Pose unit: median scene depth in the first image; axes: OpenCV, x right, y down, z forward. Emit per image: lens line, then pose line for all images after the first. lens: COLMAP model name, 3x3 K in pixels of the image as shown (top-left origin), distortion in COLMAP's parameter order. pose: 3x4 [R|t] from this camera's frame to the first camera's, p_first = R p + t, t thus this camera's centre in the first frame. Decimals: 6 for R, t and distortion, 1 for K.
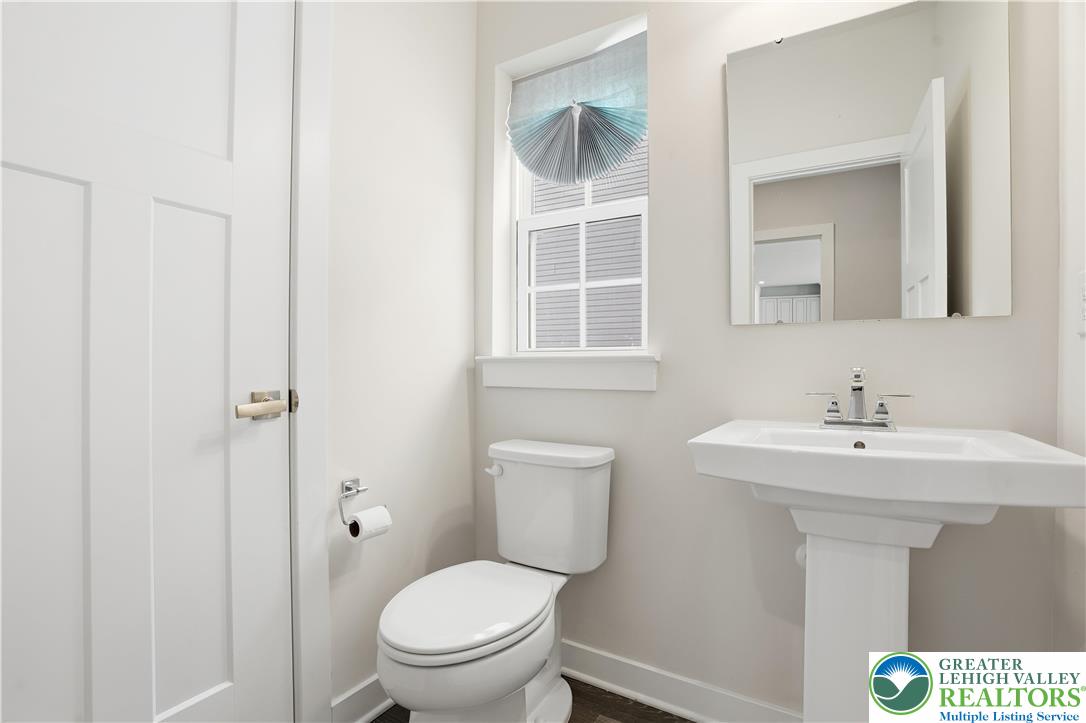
lens RADIAL K [[505.9, 0, 535.4], [0, 505.9, 359.3], [0, 0, 1]] dist [-0.057614, 0.015887]
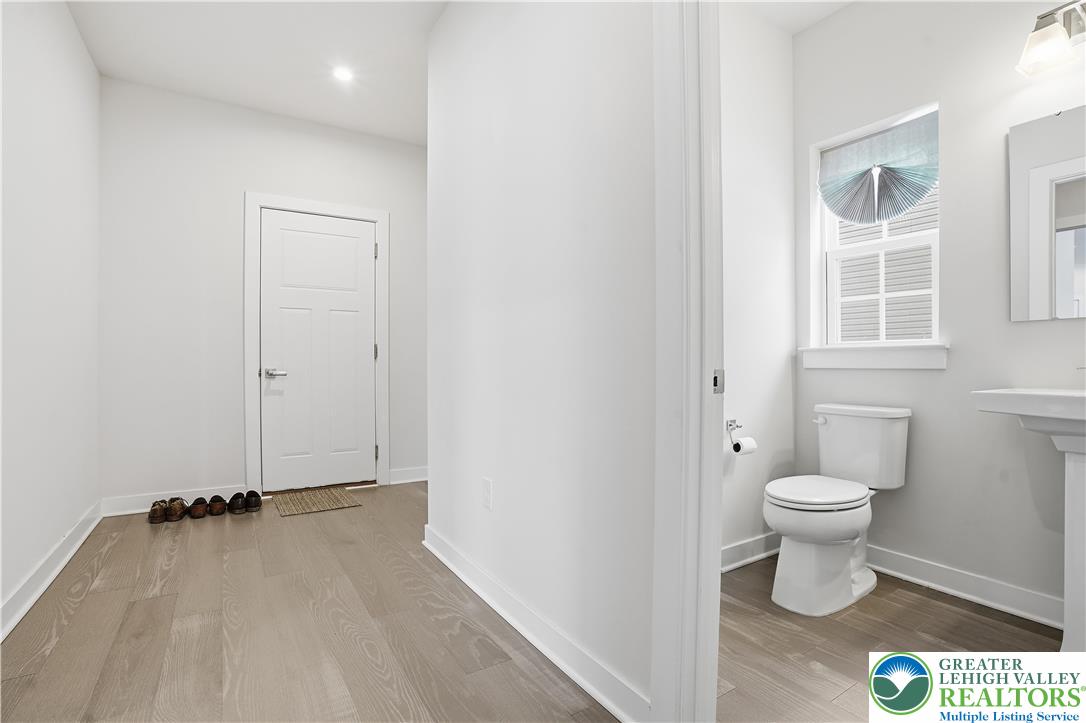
lens RADIAL K [[505.9, 0, 533.8], [0, 505.9, 367.0], [0, 0, 1]] dist [-0.057614, 0.015887]
pose [[0.896386, -0.003680, -0.443259, -0.170380], [0.013607, 0.999723, 0.019217, 0.011764], [0.443065, -0.023257, 0.896188, -0.670696]]
